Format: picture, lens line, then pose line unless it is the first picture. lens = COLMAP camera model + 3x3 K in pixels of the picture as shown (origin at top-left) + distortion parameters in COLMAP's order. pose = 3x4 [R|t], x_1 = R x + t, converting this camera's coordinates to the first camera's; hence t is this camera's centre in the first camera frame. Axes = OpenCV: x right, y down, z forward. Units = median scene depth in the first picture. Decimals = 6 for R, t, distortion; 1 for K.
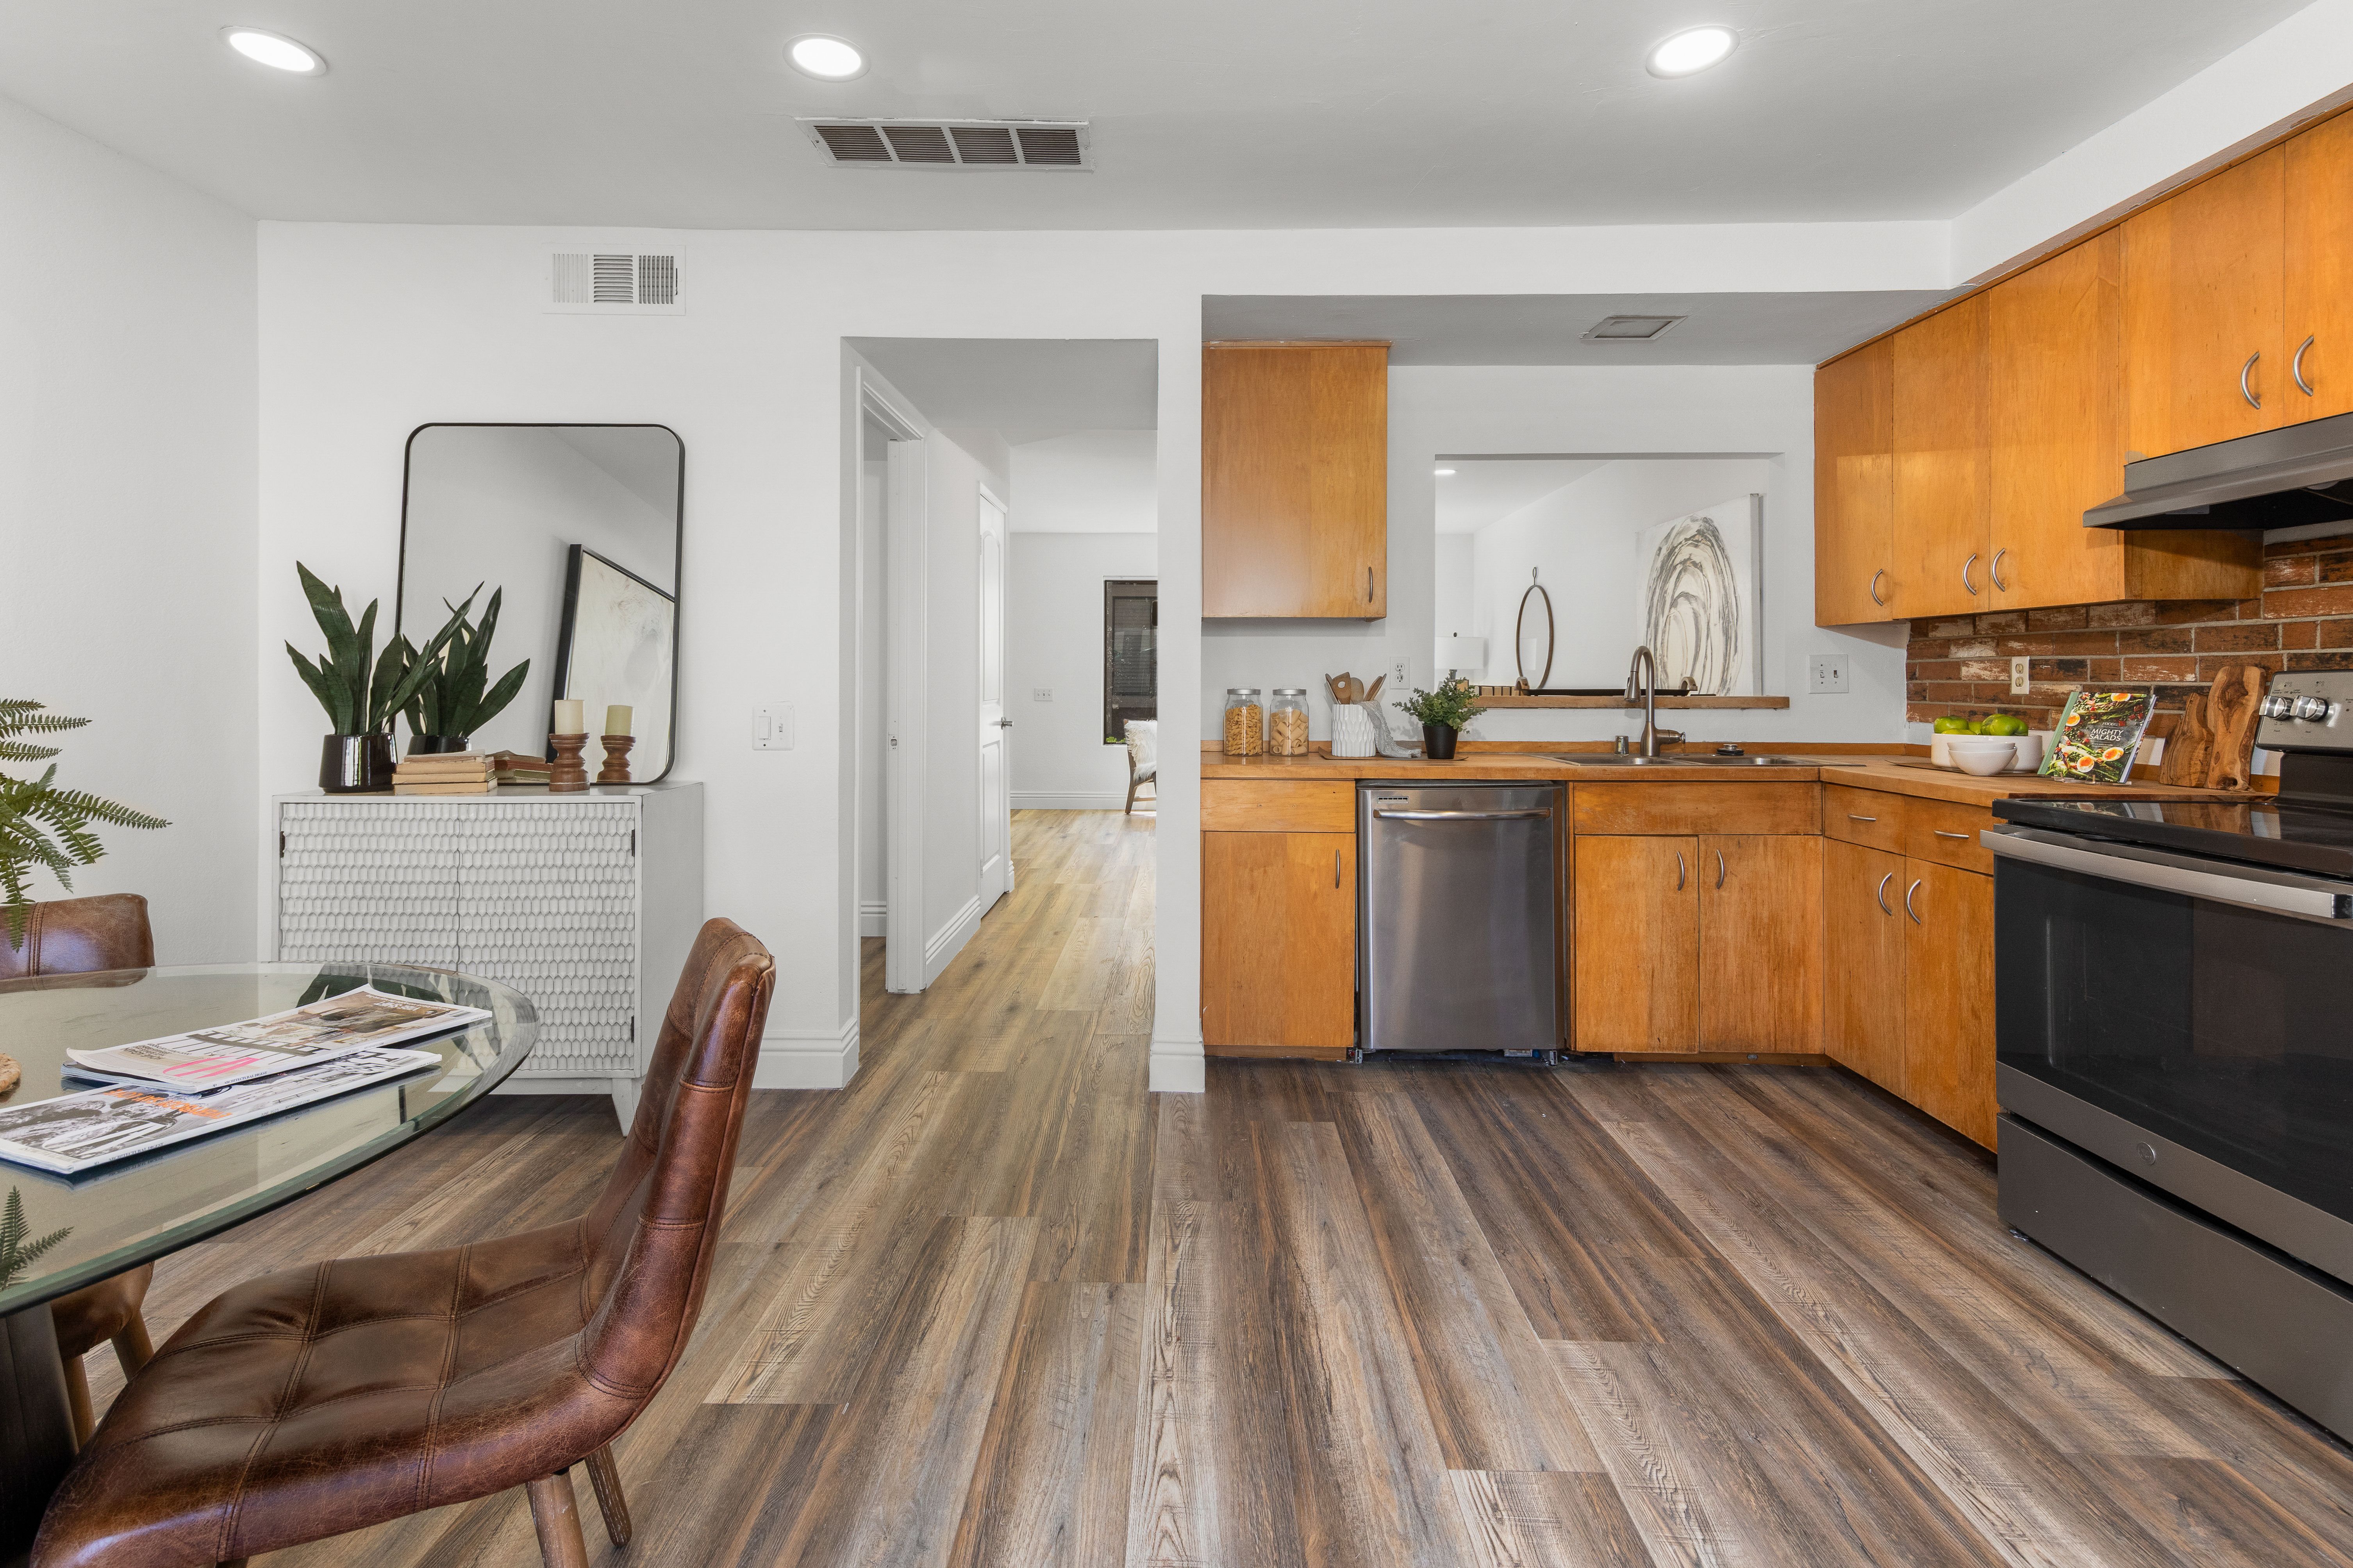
lens RADIAL K [[1139.1, 0, 1178.3], [0, 1139.1, 663.1], [0, 0, 1]] dist [0.025079, -0.001482]
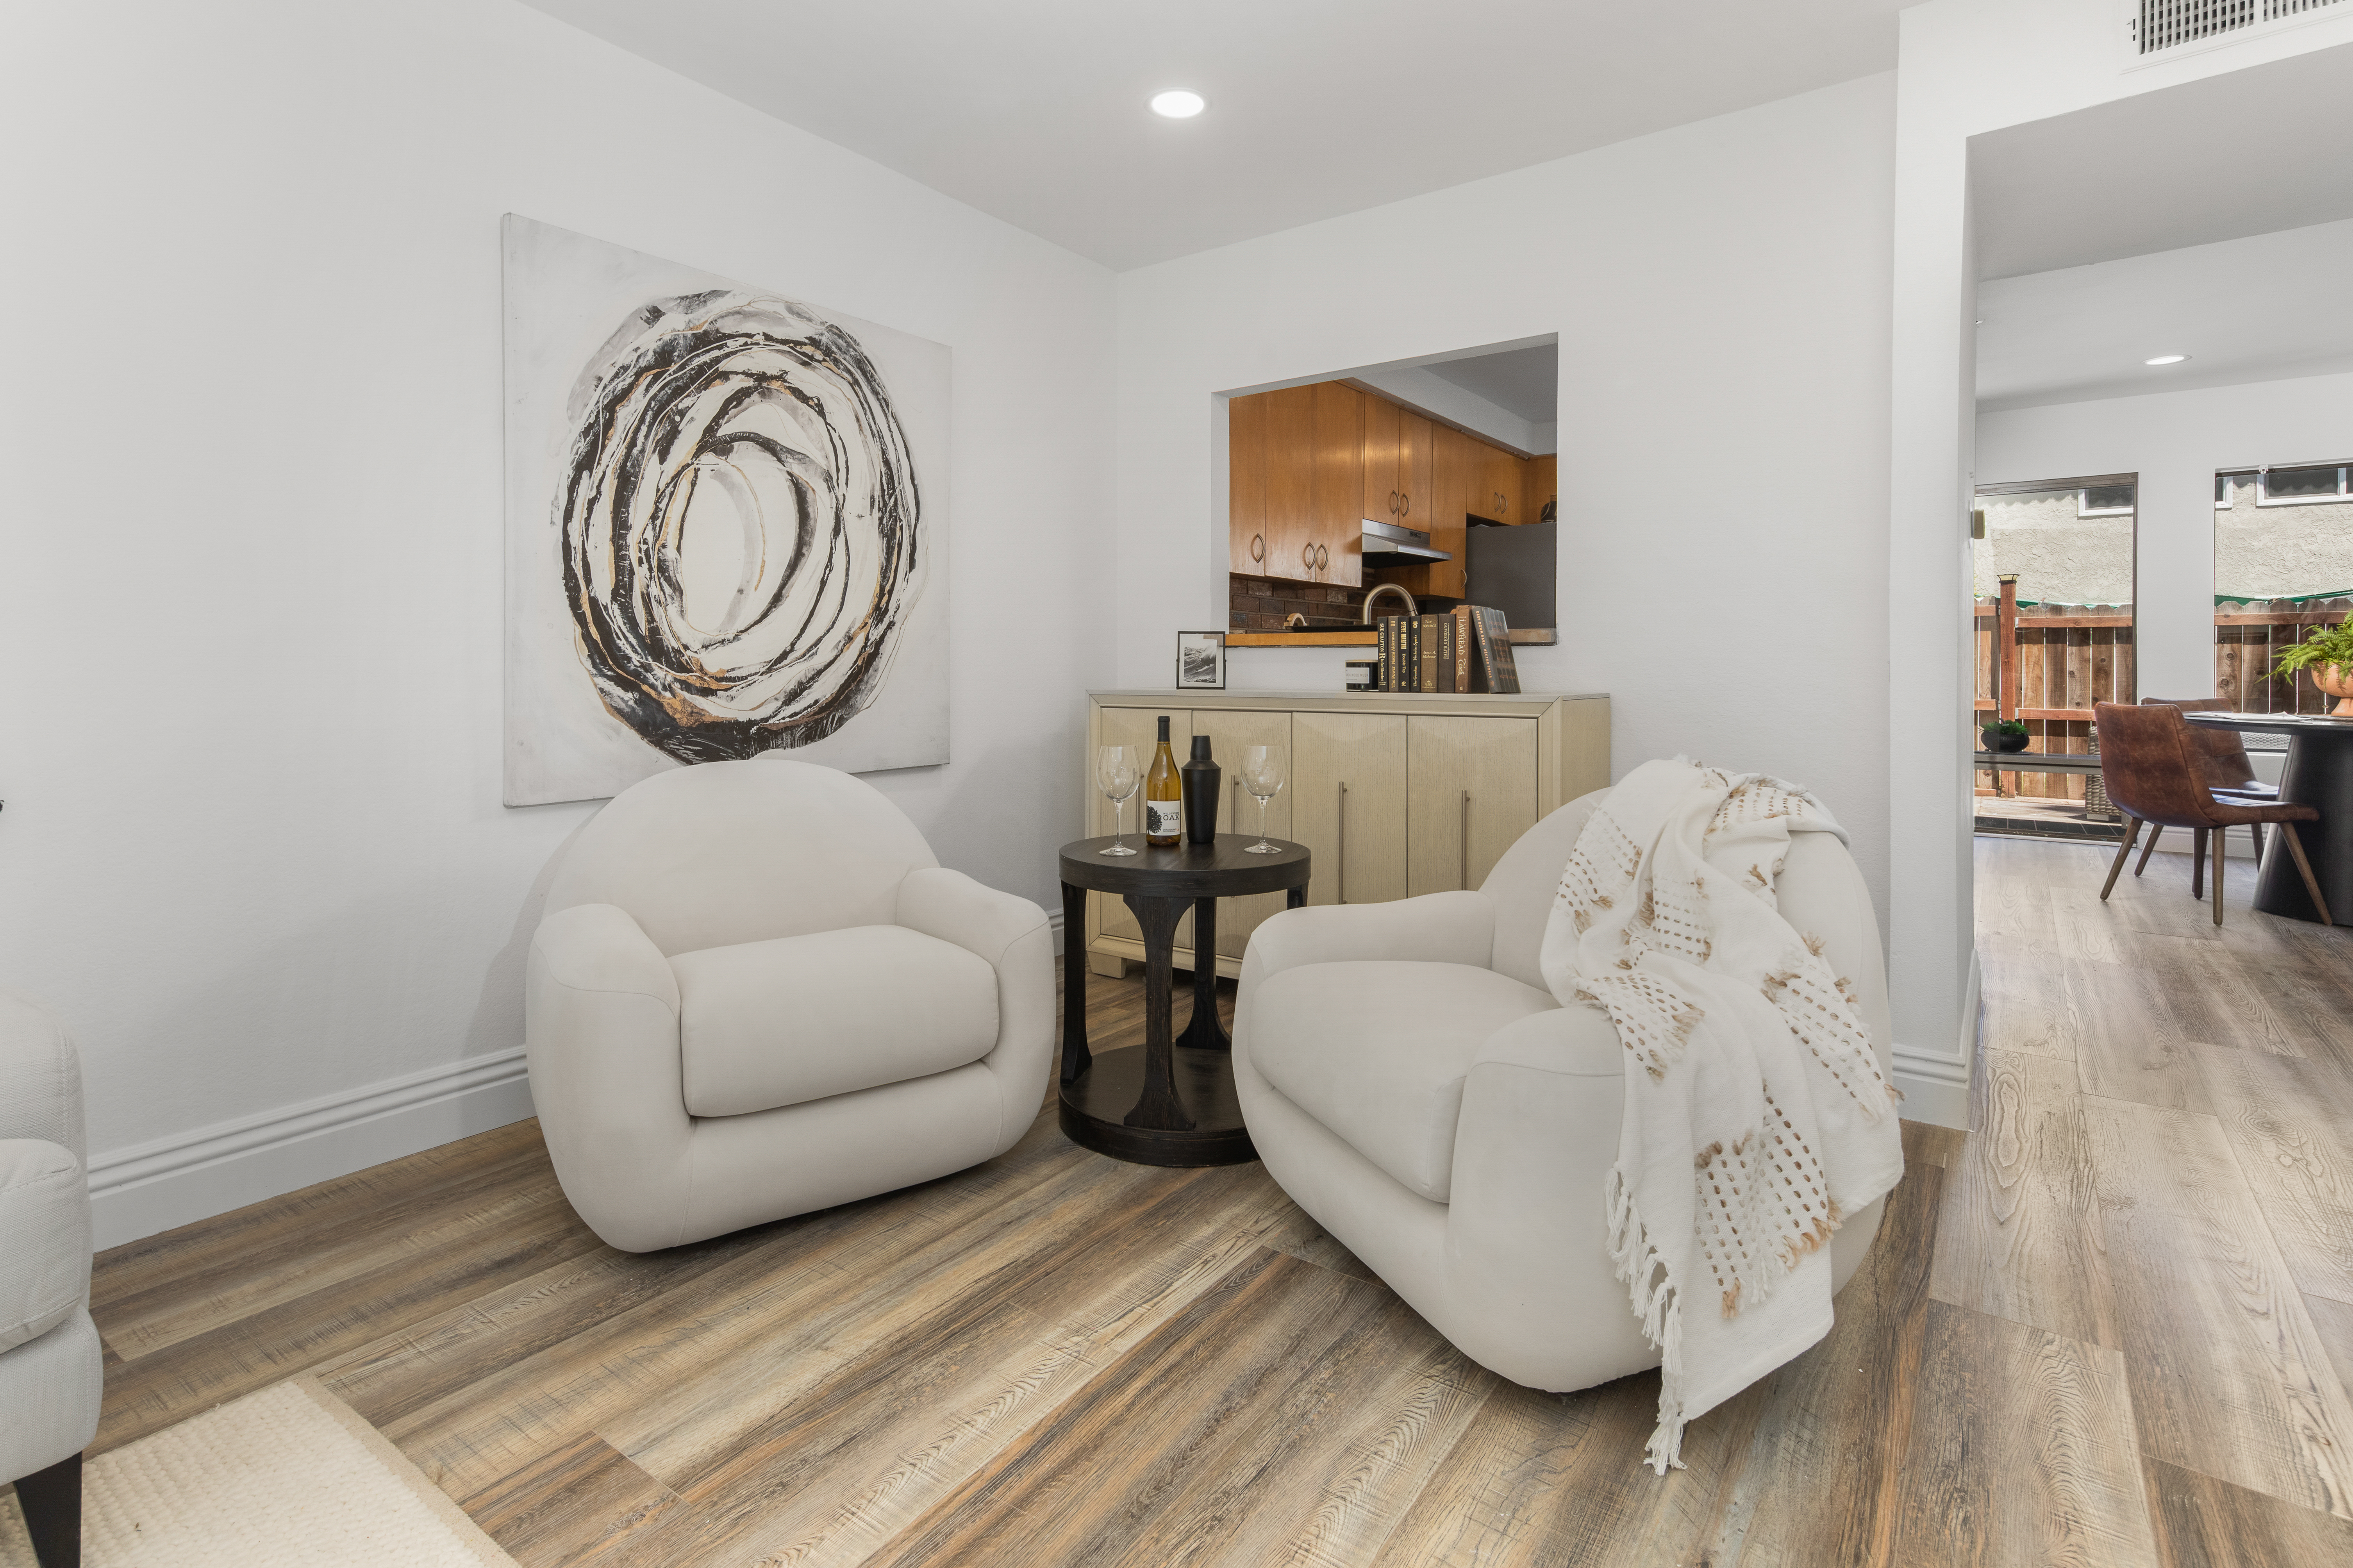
lens RADIAL K [[1161.7, 0, 1166.3], [0, 1161.7, 676.6], [0, 0, 1]] dist [0.023072, 0.000103]
pose [[-0.816821, -0.006486, 0.576854, -0.034715], [-0.008617, 0.999962, -0.000958, 0.089858], [-0.576826, -0.005754, -0.816846, 2.509606]]
